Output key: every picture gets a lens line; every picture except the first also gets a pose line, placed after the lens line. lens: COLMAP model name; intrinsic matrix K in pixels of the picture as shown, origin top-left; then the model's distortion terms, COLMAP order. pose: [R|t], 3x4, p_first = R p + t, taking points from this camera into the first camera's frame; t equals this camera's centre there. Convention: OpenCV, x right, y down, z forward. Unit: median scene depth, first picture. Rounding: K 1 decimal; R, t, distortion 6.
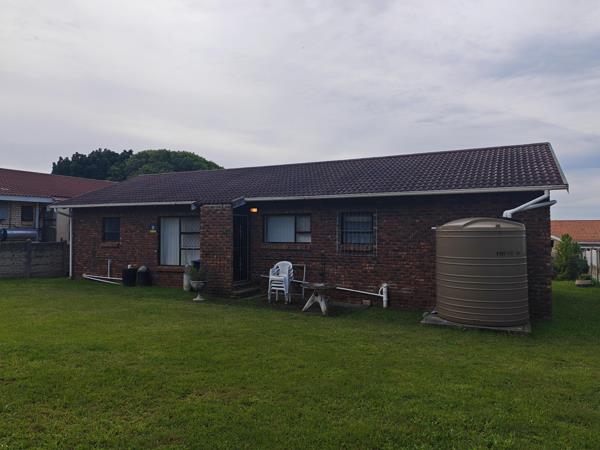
lens RADIAL K [[402.2, 0, 300.0], [0, 402.2, 225.0], [0, 0, 1]] dist [0.010804, -0.000703]
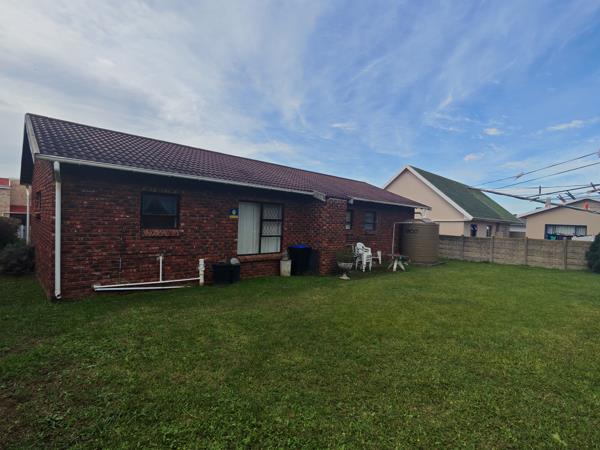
lens RADIAL K [[272.4, 0, 300.2], [0, 272.4, 232.0], [0, 0, 1]] dist [0.000274, 0.000046]
pose [[0.418019, -0.020699, 0.908202, -0.831115], [-0.055842, 0.997264, 0.048431, 0.012118], [-0.906720, -0.070961, 0.415720, 0.630662]]
